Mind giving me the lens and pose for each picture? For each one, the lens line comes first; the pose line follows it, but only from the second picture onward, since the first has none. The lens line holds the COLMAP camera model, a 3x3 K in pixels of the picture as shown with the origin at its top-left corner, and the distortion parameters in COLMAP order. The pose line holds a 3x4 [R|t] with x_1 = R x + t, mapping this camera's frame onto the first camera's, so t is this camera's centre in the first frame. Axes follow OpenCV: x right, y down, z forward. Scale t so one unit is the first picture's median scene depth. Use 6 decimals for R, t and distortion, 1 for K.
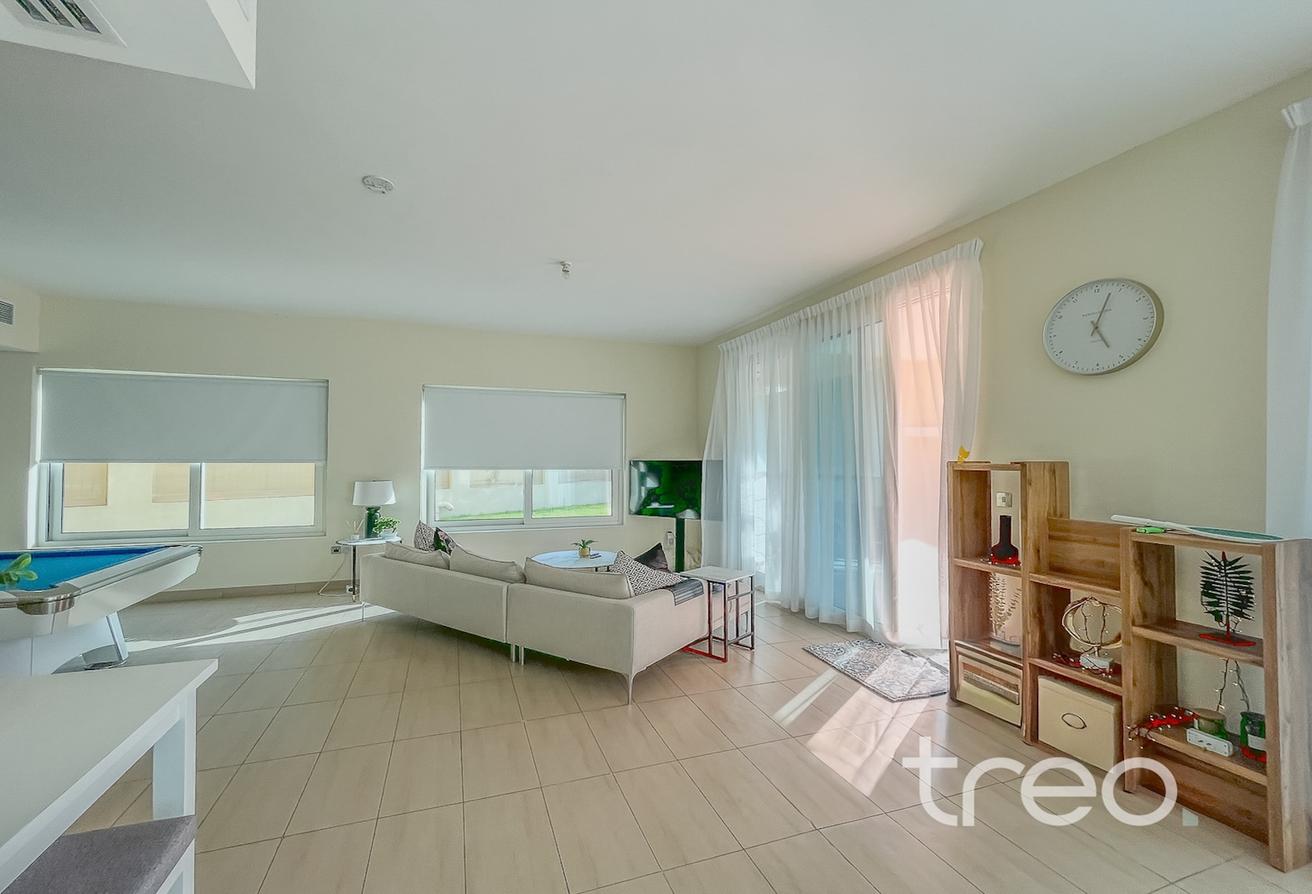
lens RADIAL K [[552.2, 0, 656.0], [0, 552.2, 447.0], [0, 0, 1]] dist [0.001020, 0.000096]
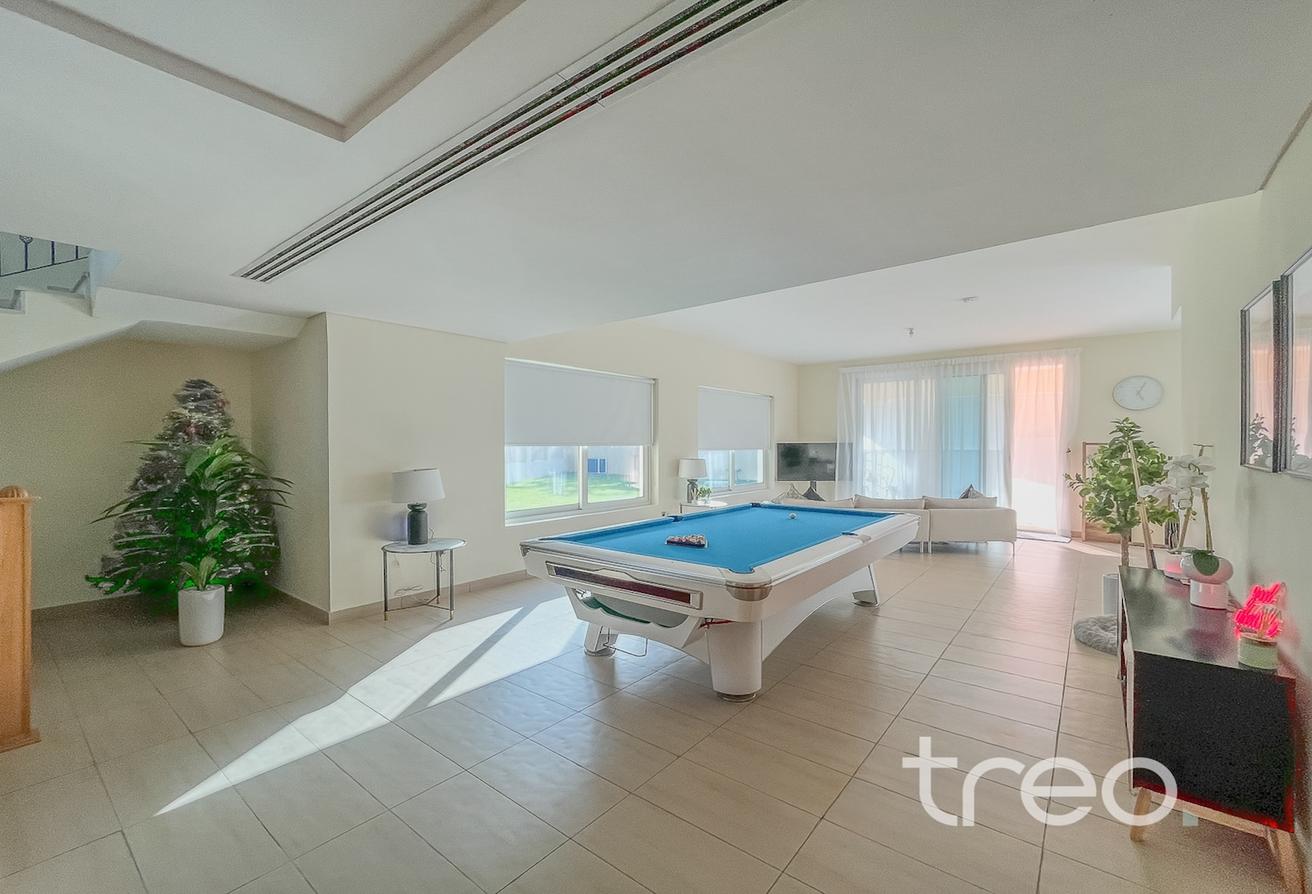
lens RADIAL K [[552.2, 0, 656.0], [0, 552.2, 447.0], [0, 0, 1]] dist [0.001020, 0.000096]
pose [[0.856212, -0.003824, 0.516611, -1.632887], [-0.006138, 0.999827, 0.017573, 0.013097], [-0.516589, -0.018217, 0.856040, -0.074861]]
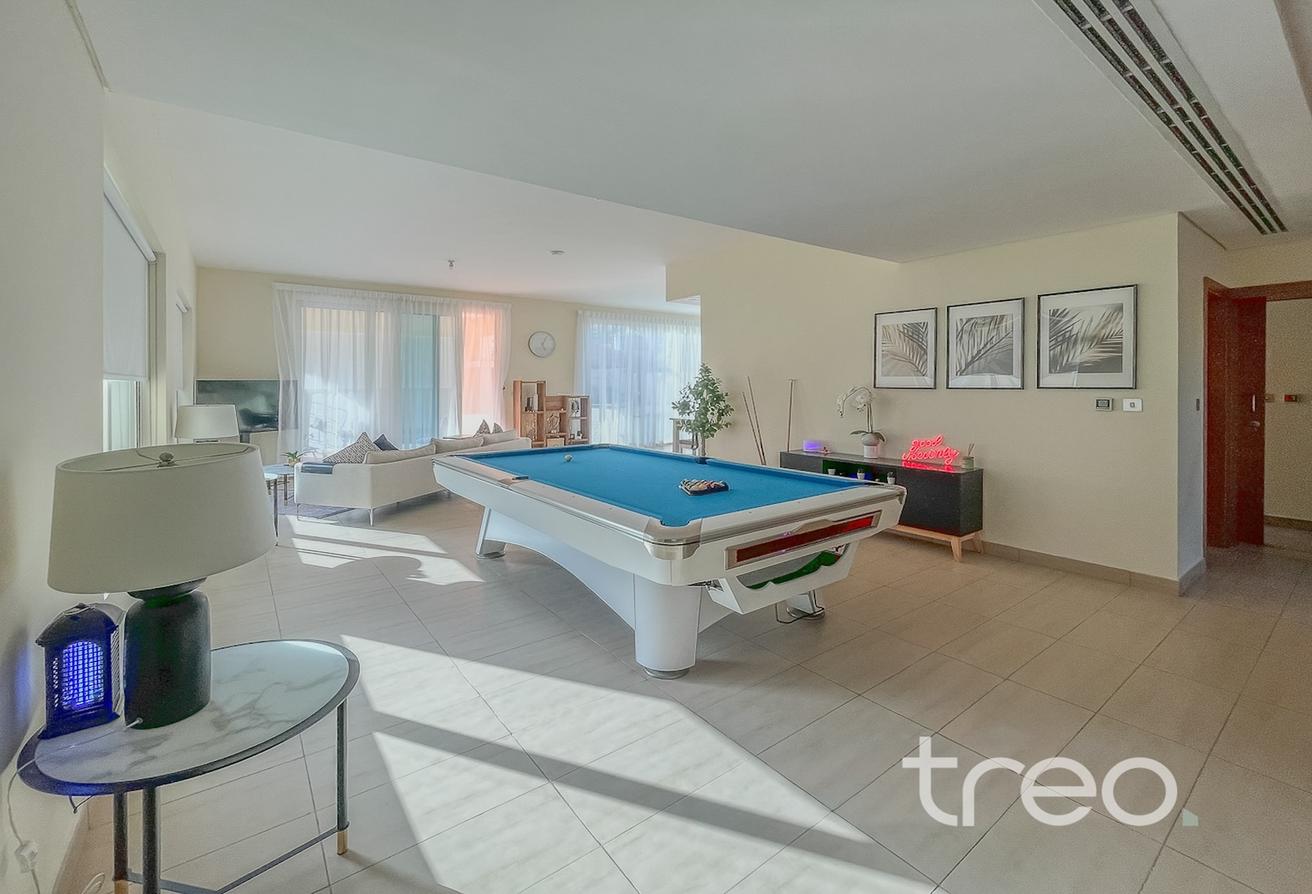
lens RADIAL K [[559.0, 0, 656.2], [0, 559.0, 387.7], [0, 0, 1]] dist [-0.000094, -0.000025]
pose [[-0.292187, -0.005252, 0.956347, -1.828712], [-0.010515, 0.999942, 0.002278, 0.036524], [-0.956303, -0.009390, -0.292225, 0.825425]]
